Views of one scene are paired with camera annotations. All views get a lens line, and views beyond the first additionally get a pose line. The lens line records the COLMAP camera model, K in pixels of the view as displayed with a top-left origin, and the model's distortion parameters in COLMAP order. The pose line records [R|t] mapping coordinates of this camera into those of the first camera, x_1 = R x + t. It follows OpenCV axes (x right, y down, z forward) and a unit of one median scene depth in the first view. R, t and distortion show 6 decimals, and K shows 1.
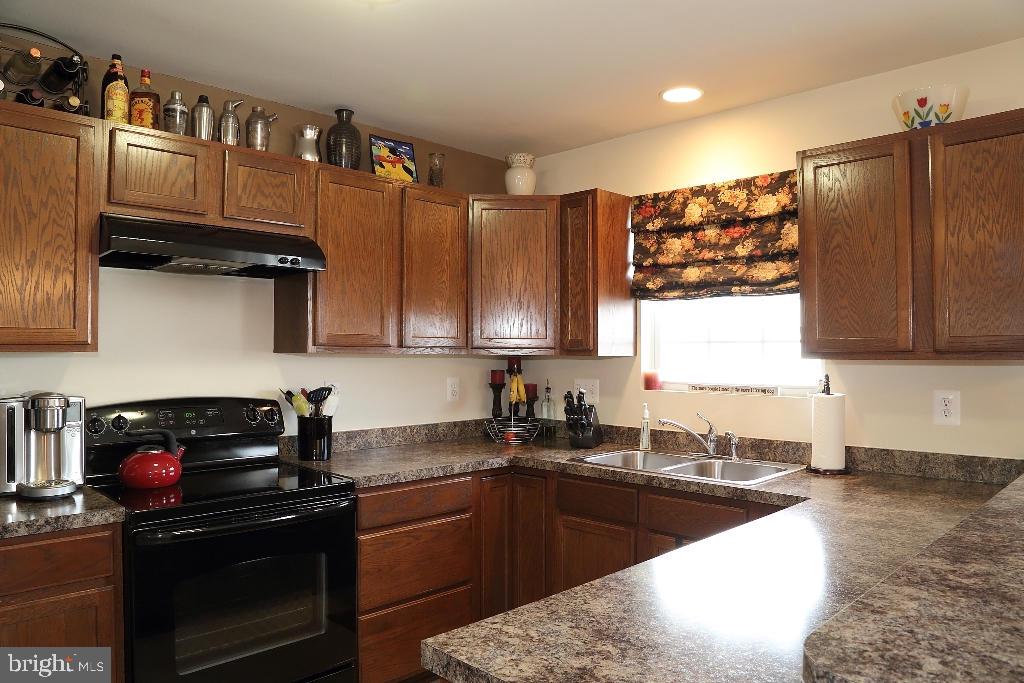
lens RADIAL K [[710.5, 0, 513.1], [0, 710.5, 344.4], [0, 0, 1]] dist [-0.127404, 0.069009]
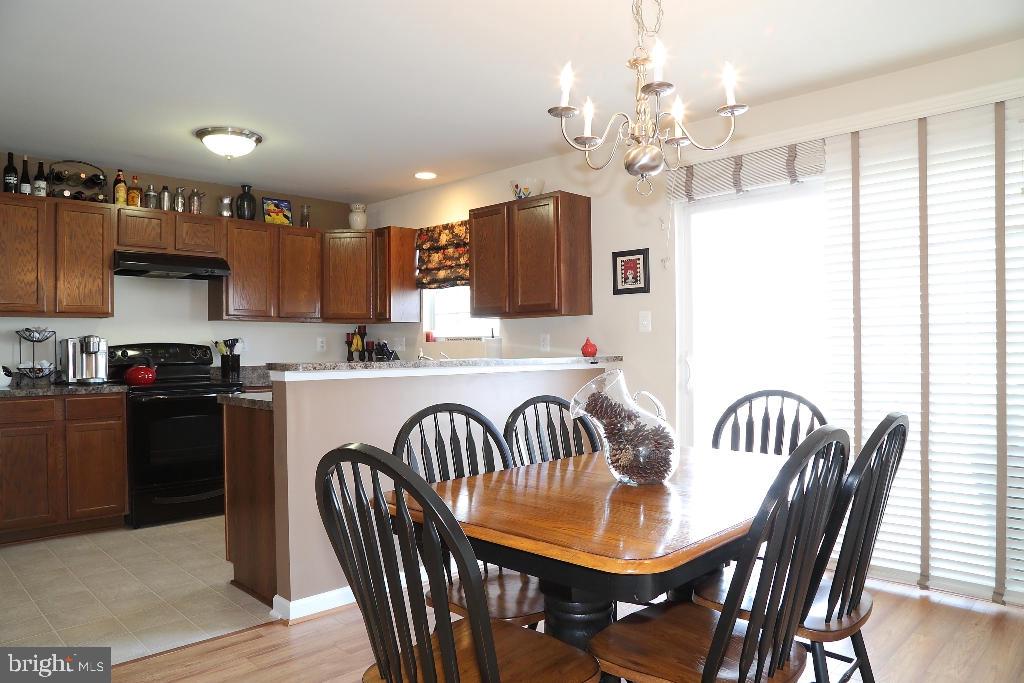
lens RADIAL K [[710.5, 0, 513.1], [0, 710.5, 344.4], [0, 0, 1]] dist [-0.127404, 0.069009]
pose [[0.999961, -0.008009, -0.003818, 0.468158], [0.008048, 0.999913, 0.010453, 0.062426], [0.003734, -0.010483, 0.999938, -0.823402]]
